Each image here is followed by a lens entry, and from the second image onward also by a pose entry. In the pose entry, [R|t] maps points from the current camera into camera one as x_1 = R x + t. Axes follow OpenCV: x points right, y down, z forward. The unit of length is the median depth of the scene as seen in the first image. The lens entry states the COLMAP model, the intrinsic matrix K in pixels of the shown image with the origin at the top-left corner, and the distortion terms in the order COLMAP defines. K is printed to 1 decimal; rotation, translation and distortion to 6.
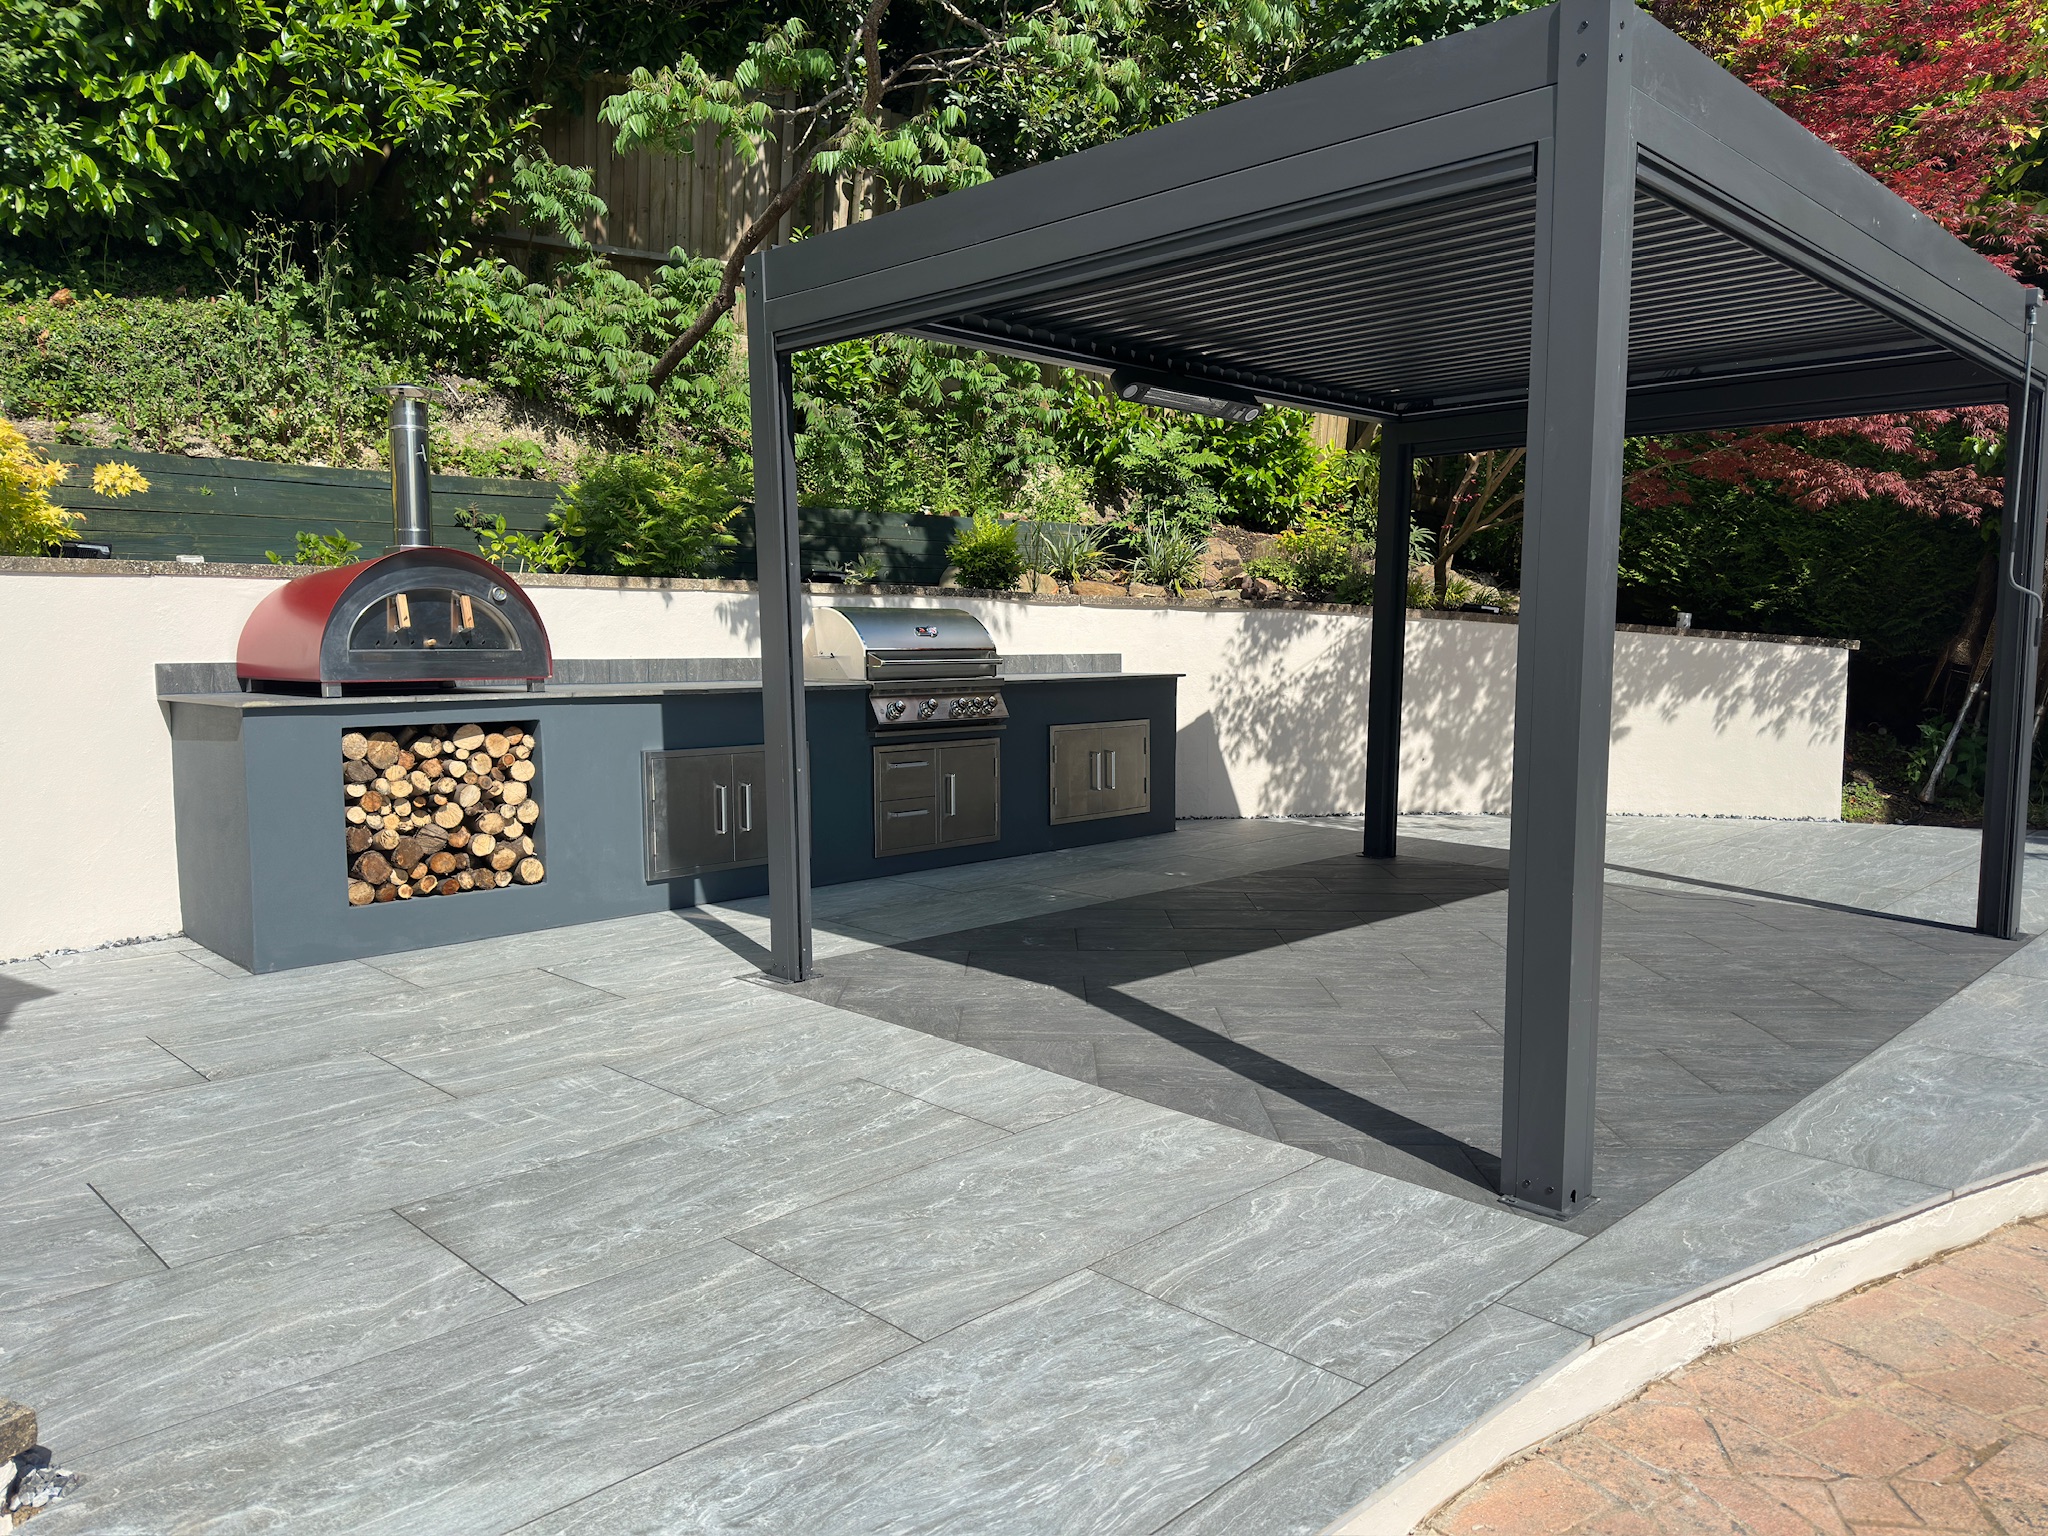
lens RADIAL K [[1428.9, 0, 1035.9], [0, 1428.9, 782.6], [0, 0, 1]] dist [0.092801, -0.135842]
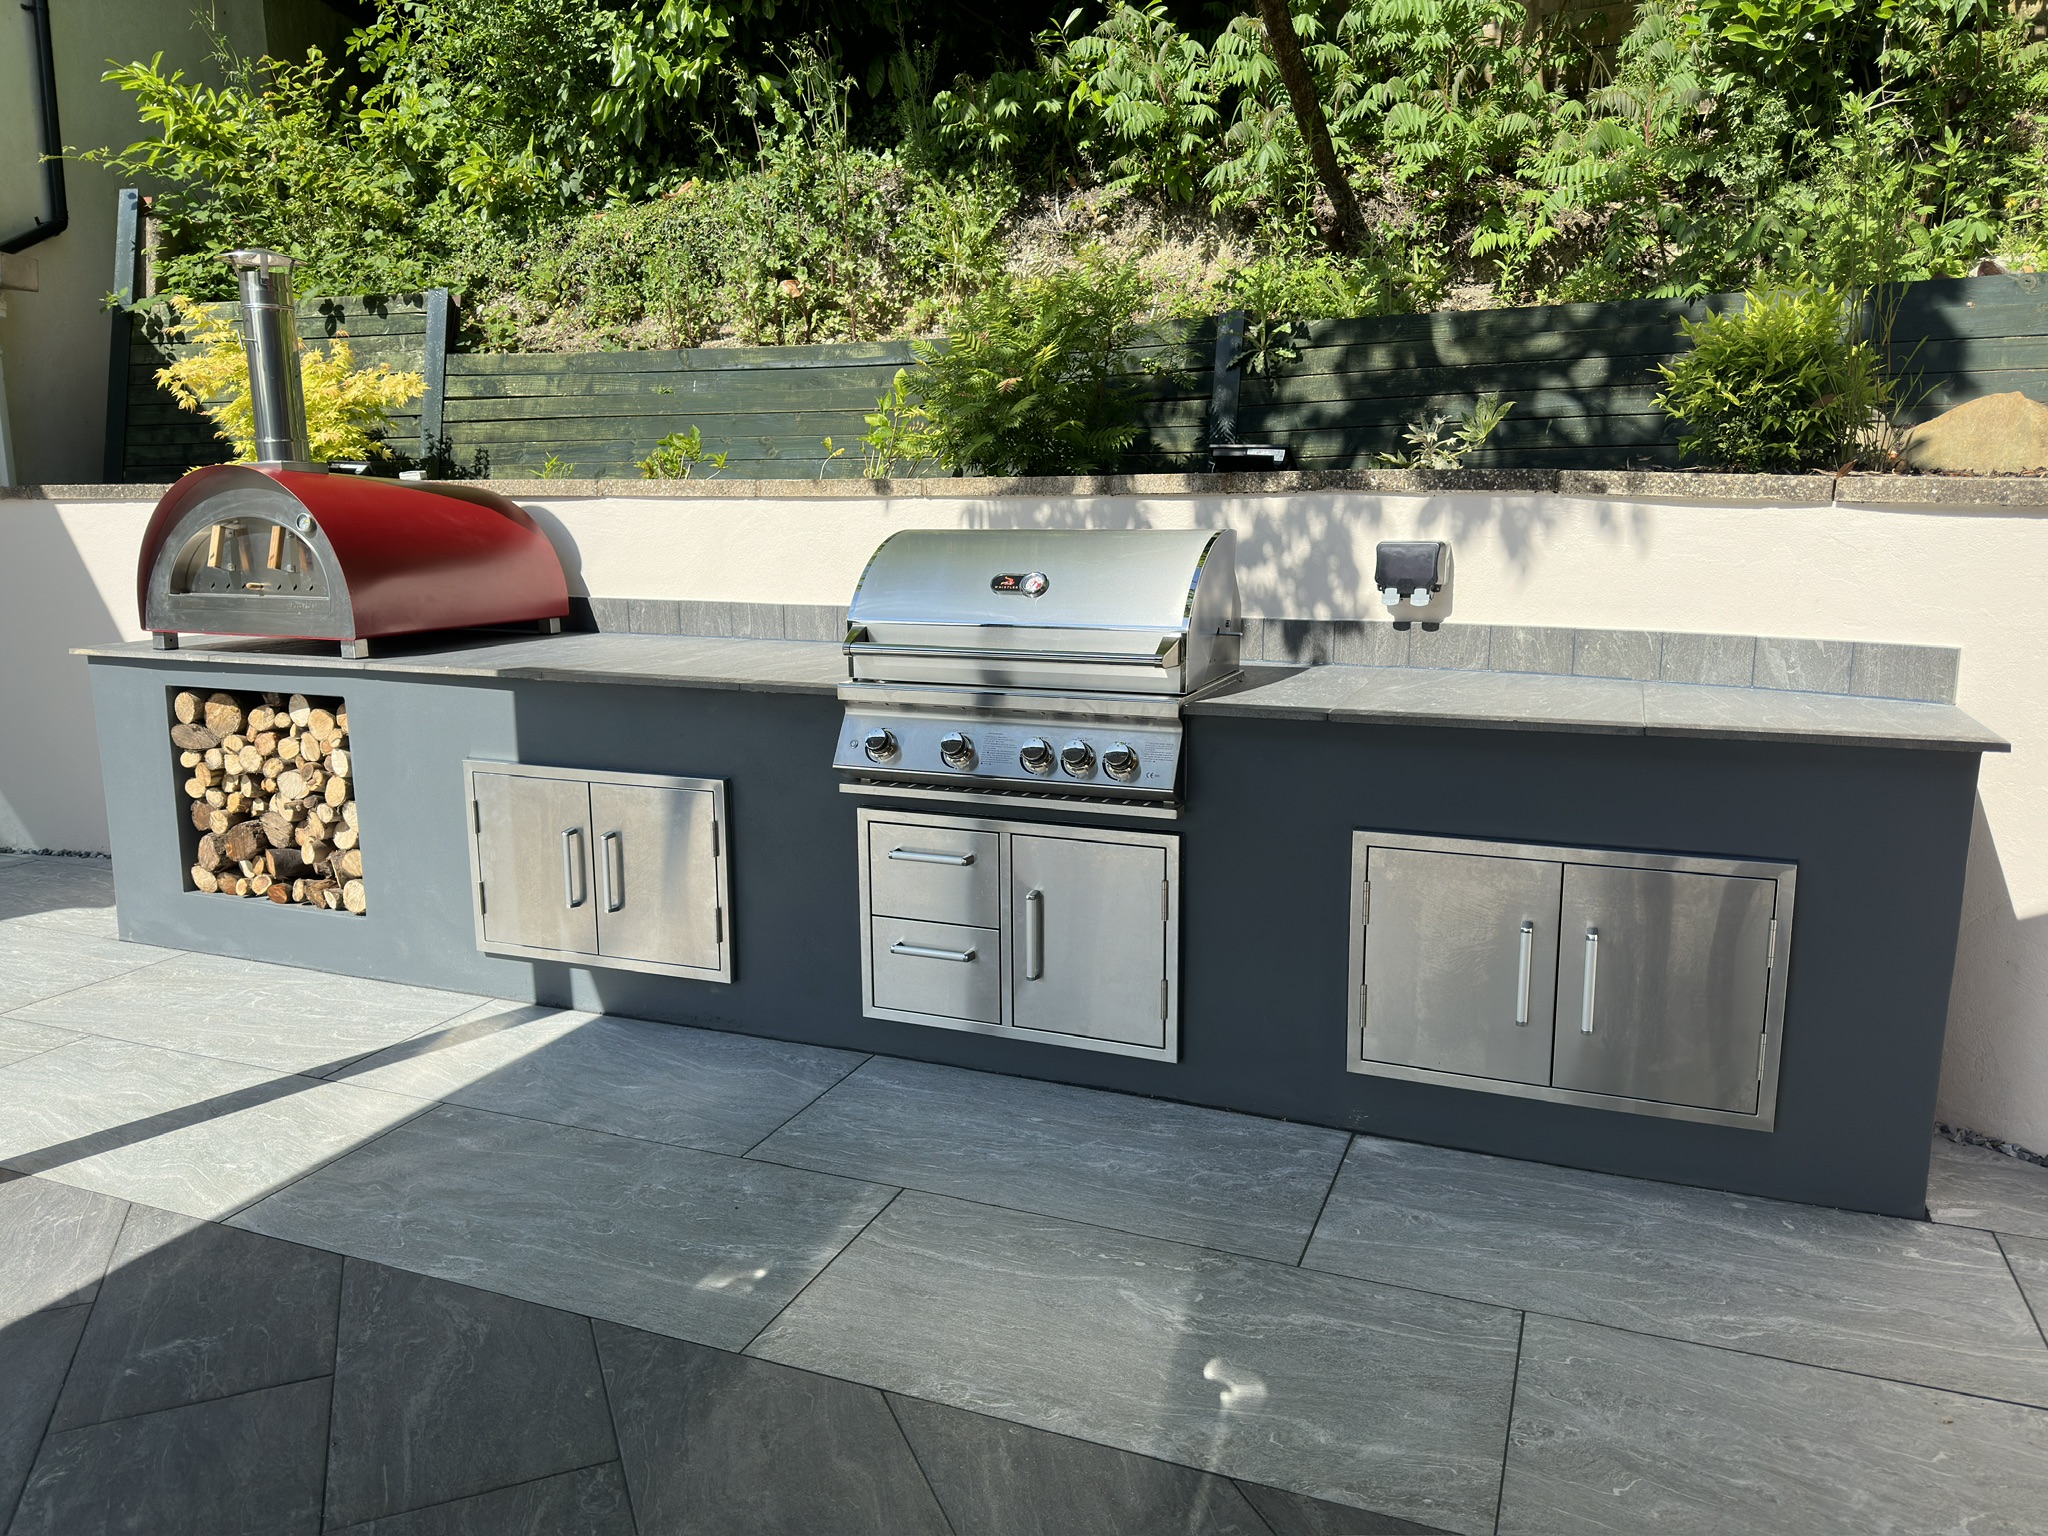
lens RADIAL K [[1442.6, 0, 1024.3], [0, 1442.6, 760.5], [0, 0, 1]] dist [0.085057, -0.133057]
pose [[0.384974, 0.172687, -0.906628, 0.480883], [-0.083809, 0.984822, 0.151994, -0.160476], [0.919114, 0.017470, 0.393604, 1.078993]]
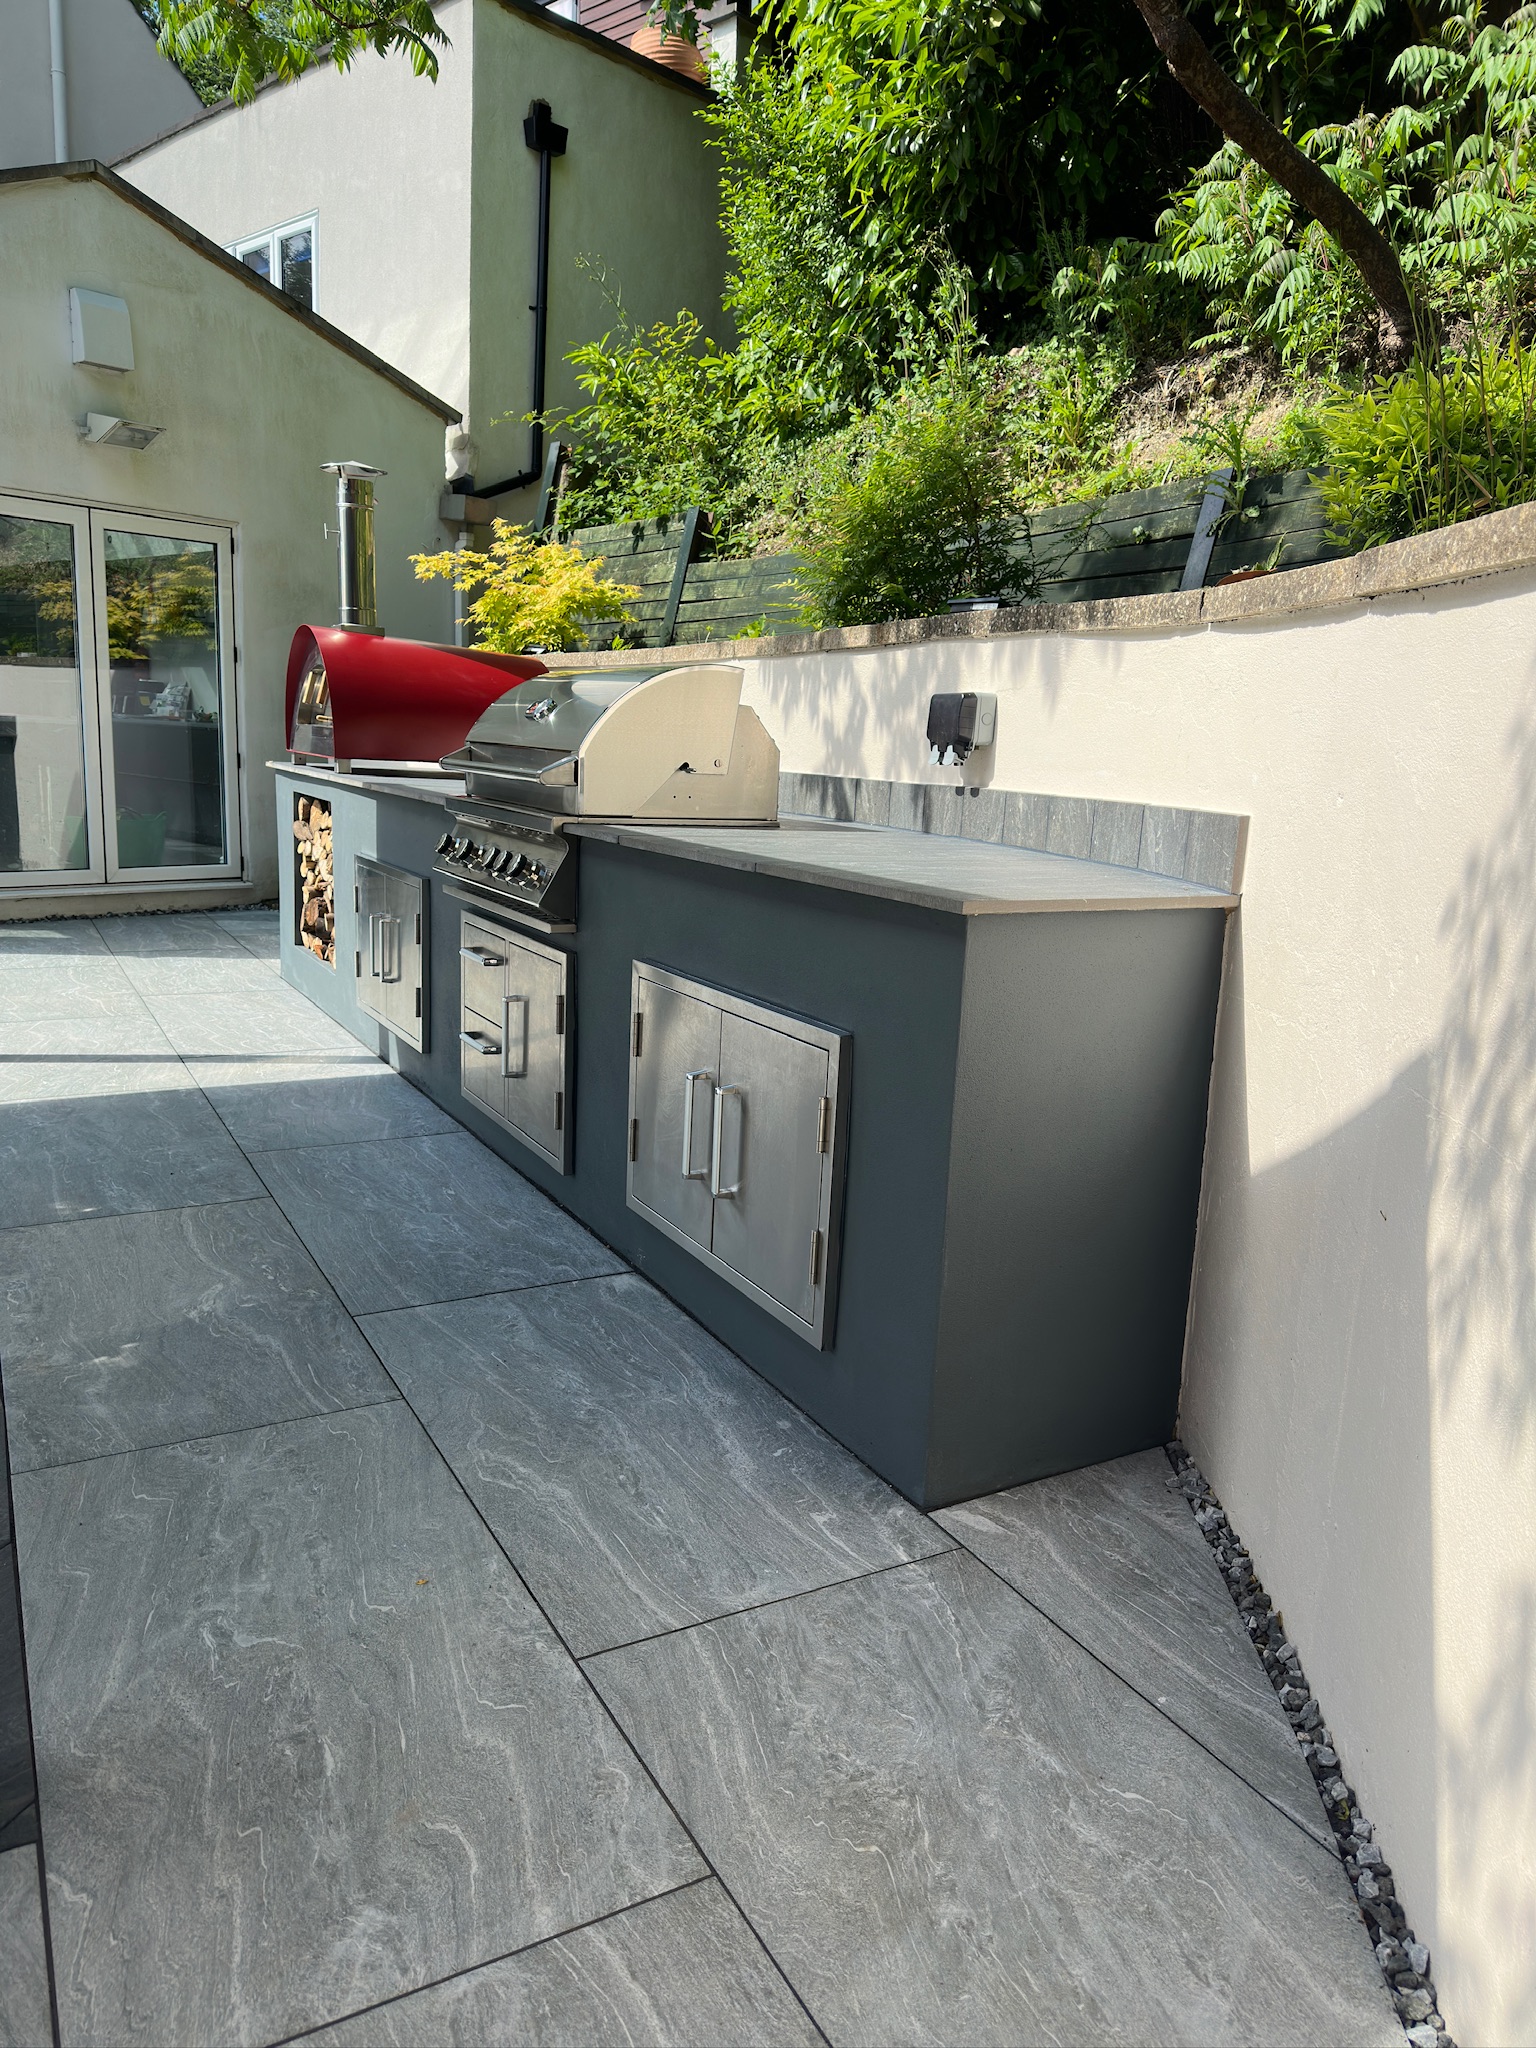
lens RADIAL K [[1442.6, 0, 781.6], [0, 1442.6, 1034.1], [0, 0, 1]] dist [0.085057, -0.133057]
pose [[-0.273220, 0.187966, -0.943409, 0.534590], [-0.133957, 0.963733, 0.230810, -0.165681], [0.952579, 0.189439, -0.238131, 1.621392]]
